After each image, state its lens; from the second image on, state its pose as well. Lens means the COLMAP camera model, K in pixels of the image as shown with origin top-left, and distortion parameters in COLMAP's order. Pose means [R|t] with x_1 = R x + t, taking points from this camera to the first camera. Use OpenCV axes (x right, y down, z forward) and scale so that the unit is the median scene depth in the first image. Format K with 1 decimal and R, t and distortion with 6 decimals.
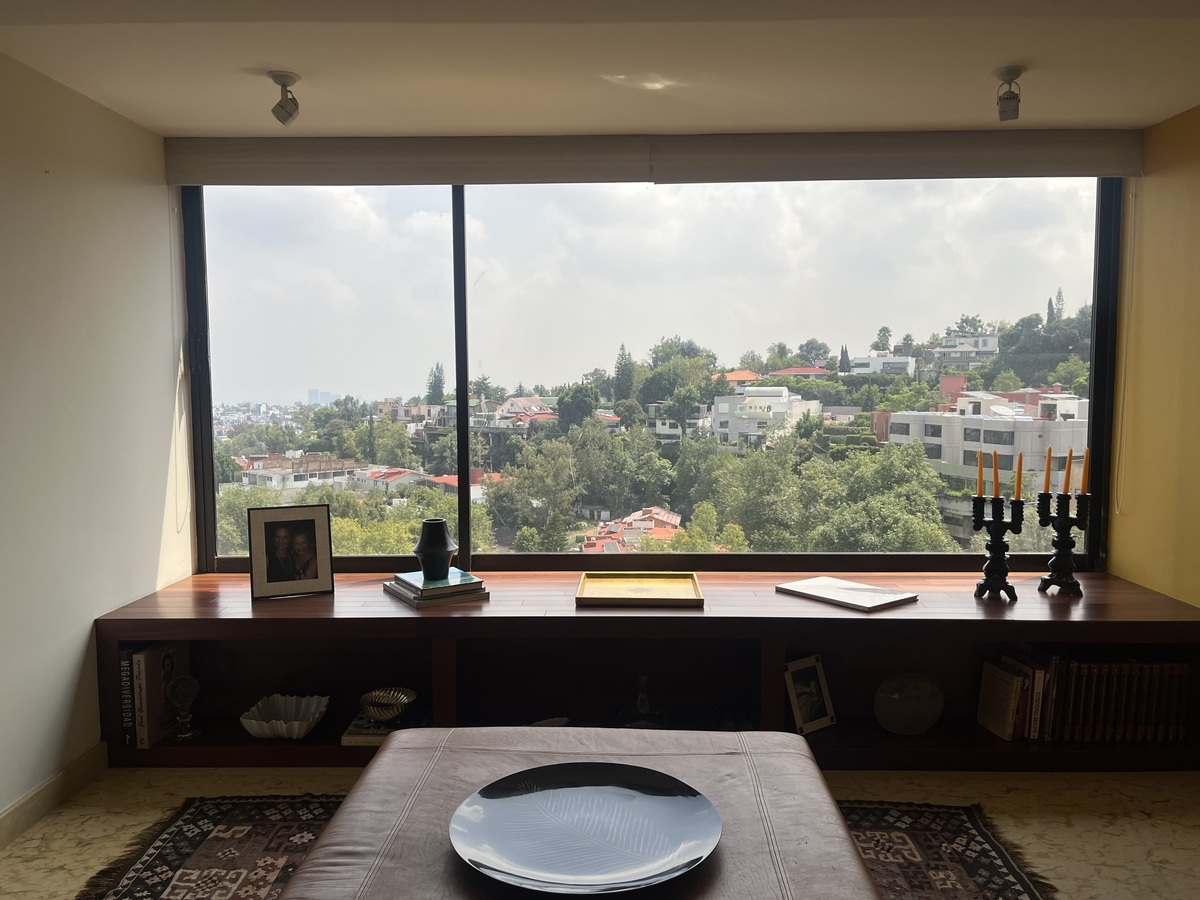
lens RADIAL K [[910.1, 0, 602.2], [0, 910.1, 454.1], [0, 0, 1]] dist [0.058784, -0.066035]
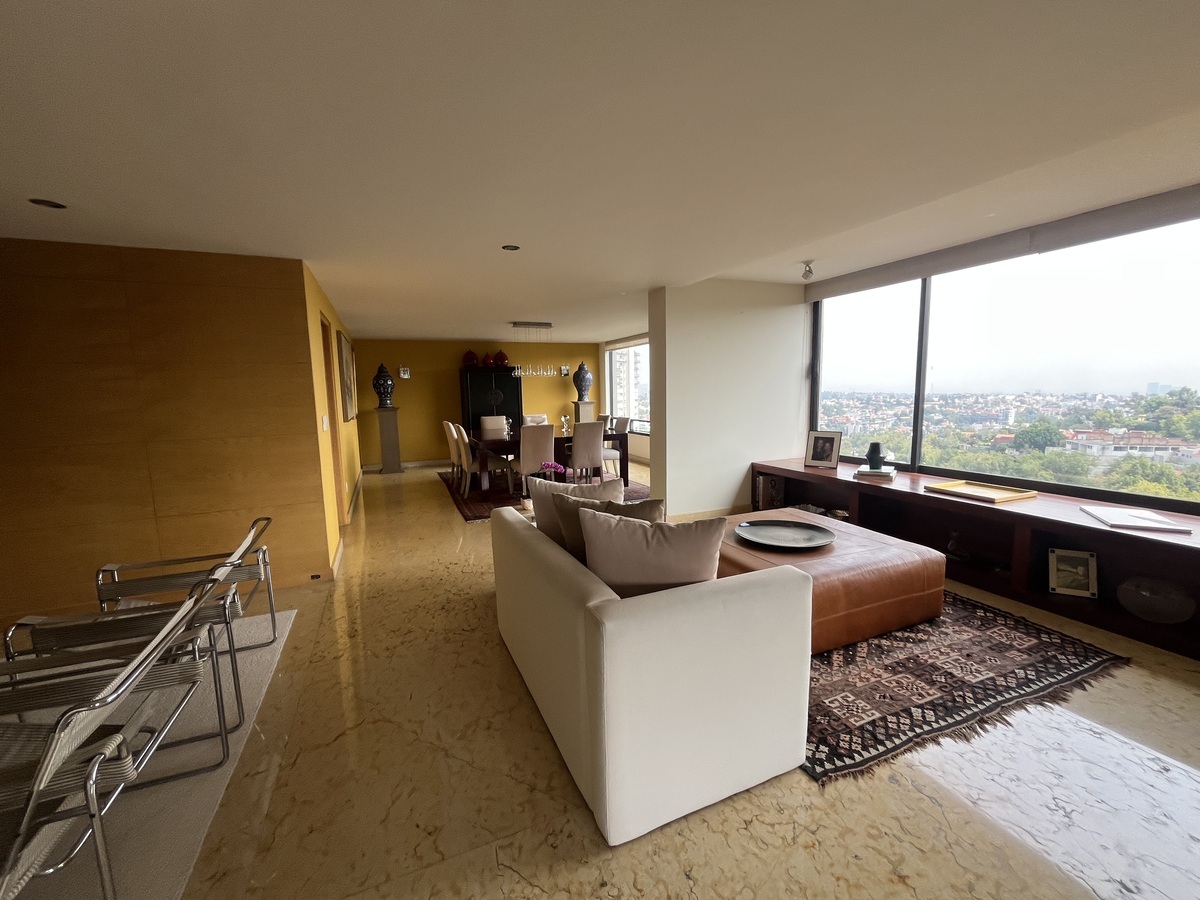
lens RADIAL K [[489.5, 0, 598.9], [0, 489.5, 450.0], [0, 0, 1]] dist [-0.002506, 0.000586]
pose [[0.414216, 0.110000, -0.903507, 0.618181], [-0.054261, 0.993889, 0.096128, 0.015297], [0.908560, 0.009207, 0.417654, -0.093559]]
